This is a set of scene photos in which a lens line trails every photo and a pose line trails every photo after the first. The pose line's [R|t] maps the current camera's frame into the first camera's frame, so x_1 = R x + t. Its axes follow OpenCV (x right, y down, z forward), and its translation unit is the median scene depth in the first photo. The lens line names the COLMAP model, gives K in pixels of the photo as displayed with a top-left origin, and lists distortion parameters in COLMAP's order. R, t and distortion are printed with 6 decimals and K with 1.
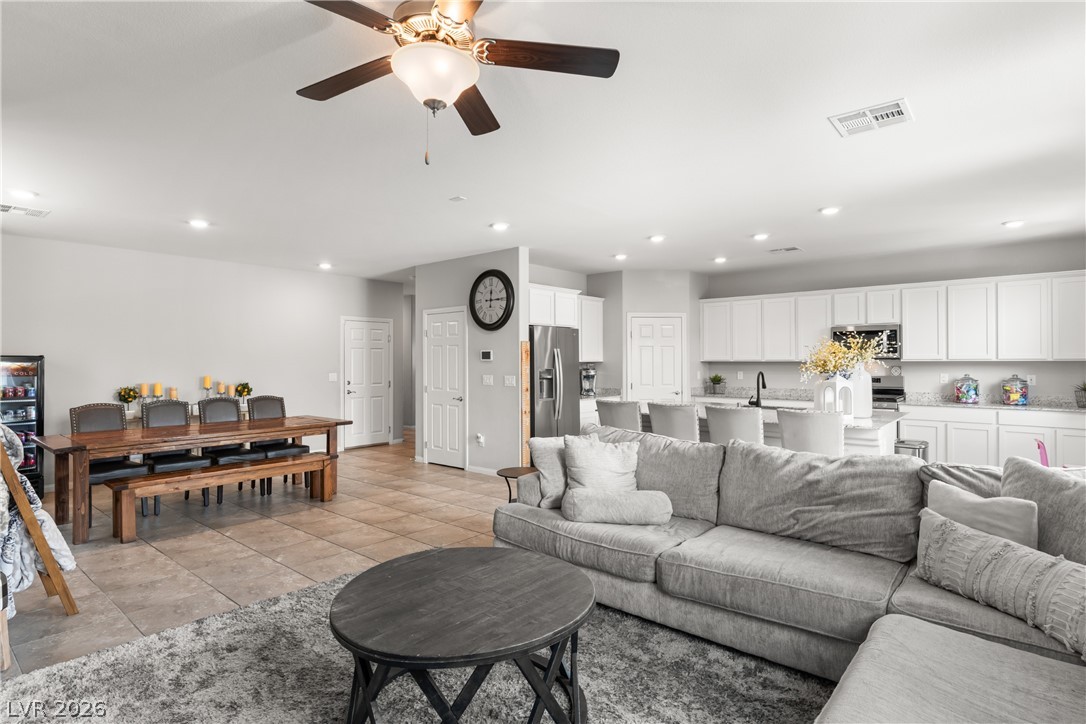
lens RADIAL K [[557.8, 0, 543.0], [0, 557.8, 362.0], [0, 0, 1]] dist [0.001022, 0.000737]
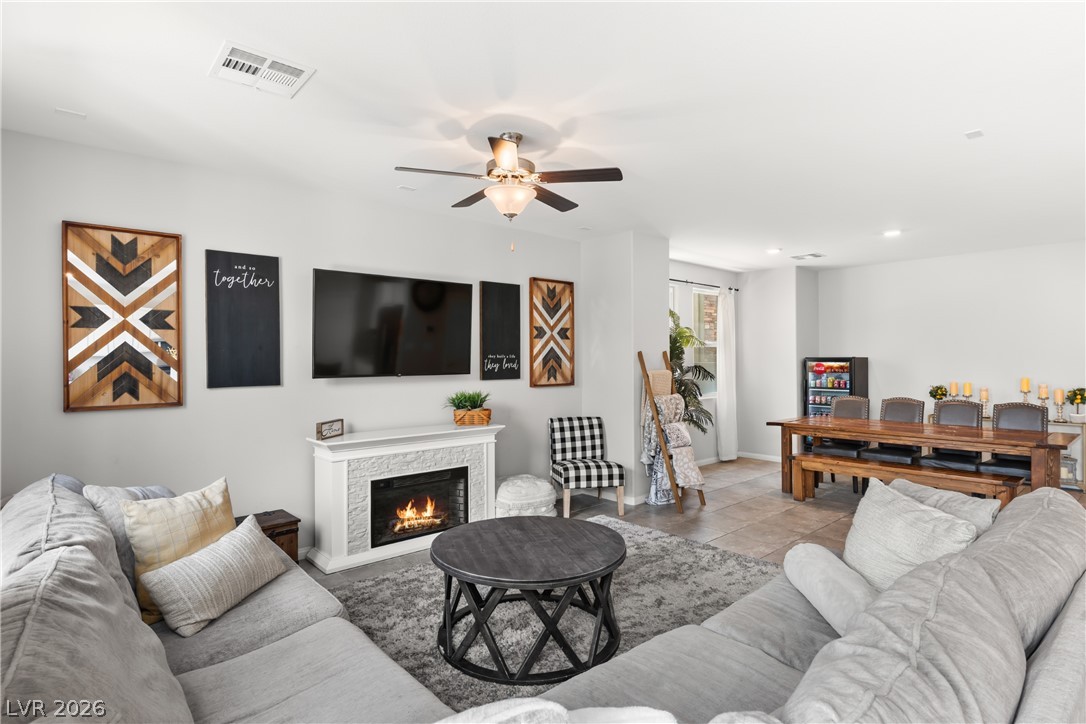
lens RADIAL K [[560.3, 0, 543.4], [0, 560.3, 360.7], [0, 0, 1]] dist [-0.001100, 0.000314]
pose [[-0.132229, 0.003520, -0.991213, 0.442290], [0.003650, 0.999989, 0.003064, -0.008953], [0.991213, -0.003213, -0.132240, 0.399333]]
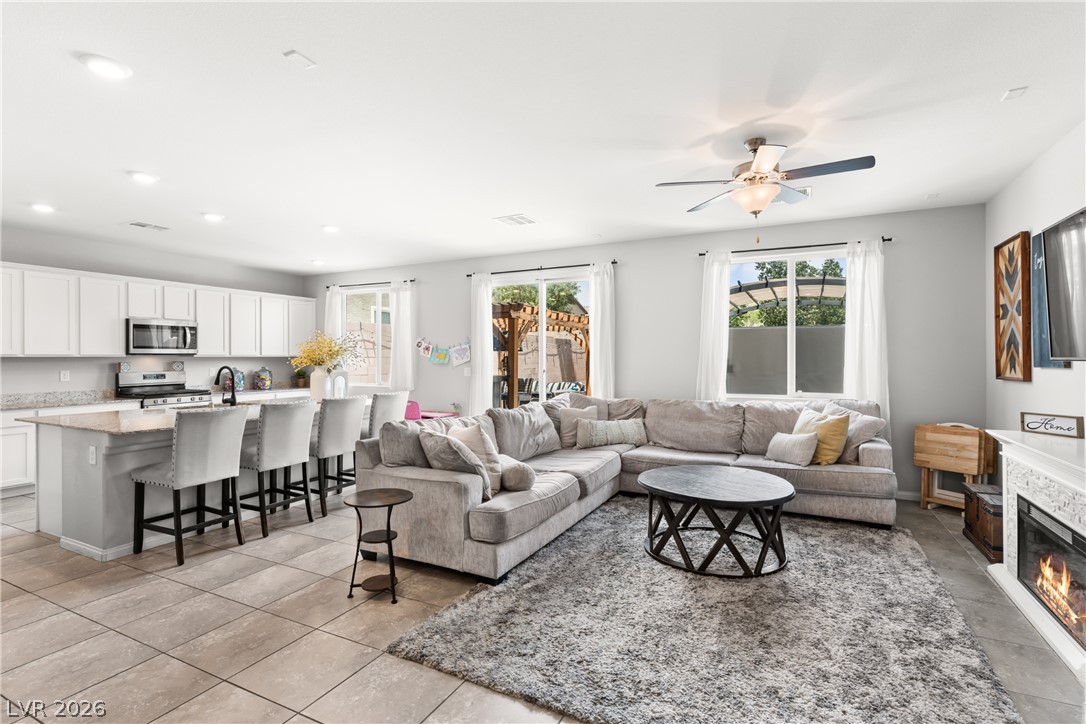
lens RADIAL K [[514.4, 0, 545.2], [0, 514.4, 358.8], [0, 0, 1]] dist [0.002734, 0.000890]
pose [[-0.238129, 0.001818, 0.971232, -0.517142], [0.006171, 0.999981, -0.000359, 0.007877], [-0.971214, 0.005908, -0.238136, 0.637251]]
